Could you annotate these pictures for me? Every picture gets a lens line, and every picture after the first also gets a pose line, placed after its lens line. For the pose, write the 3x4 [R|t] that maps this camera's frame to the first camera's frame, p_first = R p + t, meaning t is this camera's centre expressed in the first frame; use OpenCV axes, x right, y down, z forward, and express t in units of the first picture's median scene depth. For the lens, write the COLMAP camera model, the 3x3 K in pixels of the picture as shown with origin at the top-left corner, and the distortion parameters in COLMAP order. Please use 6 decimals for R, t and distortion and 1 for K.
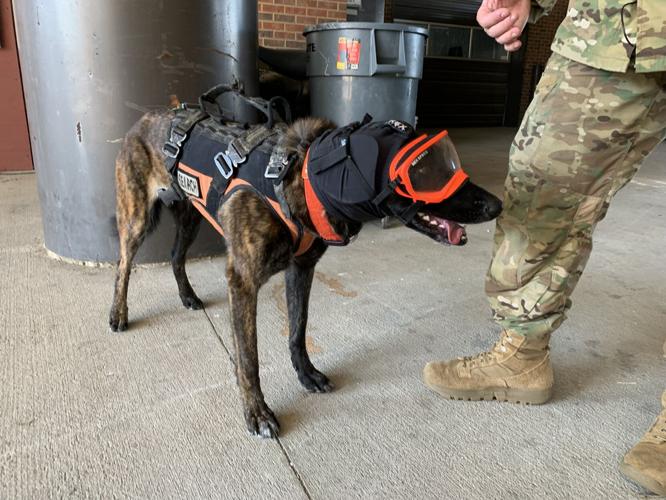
lens RADIAL K [[501.0, 0, 333.4], [0, 501.0, 243.8], [0, 0, 1]] dist [0.014074, -0.013927]
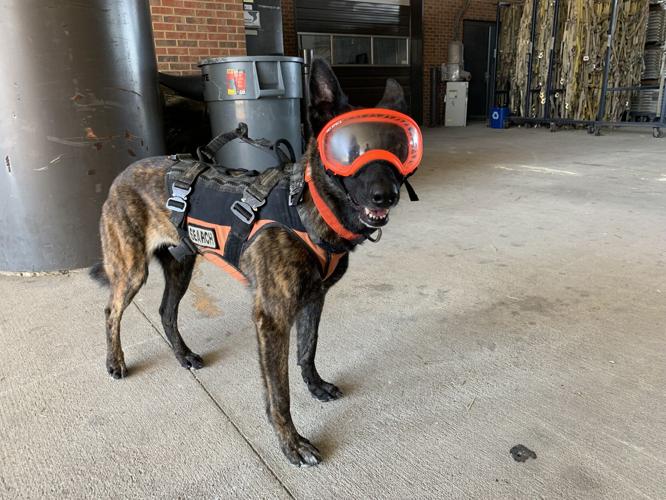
lens RADIAL K [[501.0, 0, 337.3], [0, 501.0, 243.2], [0, 0, 1]] dist [0.014074, -0.013927]
pose [[0.986382, -0.097087, 0.132760, 0.100057], [0.098549, 0.995122, -0.004465, 0.053645], [-0.131679, 0.017487, 0.991138, -0.318833]]
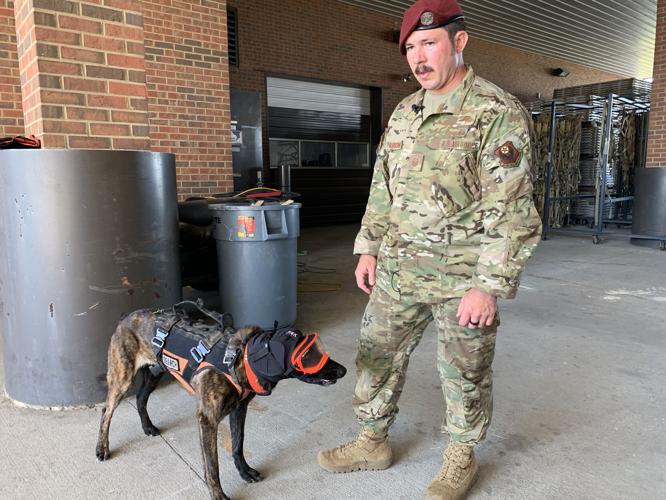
lens RADIAL K [[501.0, 0, 325.3], [0, 501.0, 258.1], [0, 0, 1]] dist [0.014074, -0.013927]
pose [[0.975155, -0.061915, 0.212694, -0.077865], [0.089811, 0.988197, -0.124100, -0.141180], [-0.202500, 0.140119, 0.969206, -0.517223]]
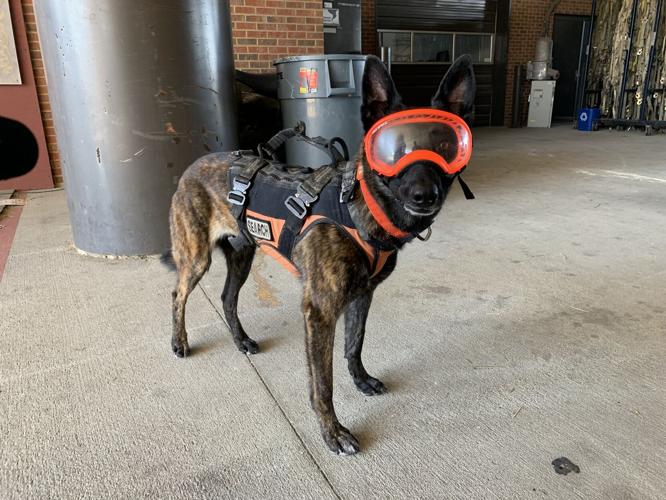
lens RADIAL K [[501.0, 0, 336.3], [0, 501.0, 253.8], [0, 0, 1]] dist [0.014074, -0.013927]
pose [[0.998839, -0.046694, -0.011819, 0.129425], [0.046788, 0.998874, 0.007826, 0.059071], [0.011440, -0.008370, 0.999900, -0.337494]]
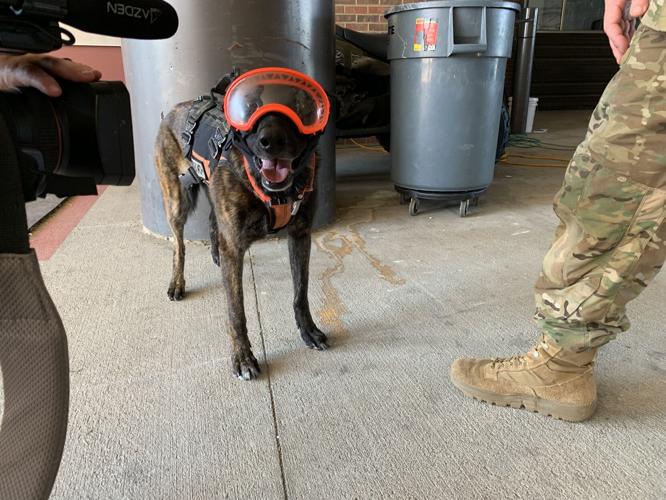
lens RADIAL K [[501.0, 0, 333.0], [0, 501.0, 244.9], [0, 0, 1]] dist [0.014074, -0.013927]
pose [[0.968459, 0.048689, -0.244371, 0.157385], [-0.041330, 0.998527, 0.035158, -0.002018], [0.245722, -0.023949, 0.969044, 0.013404]]
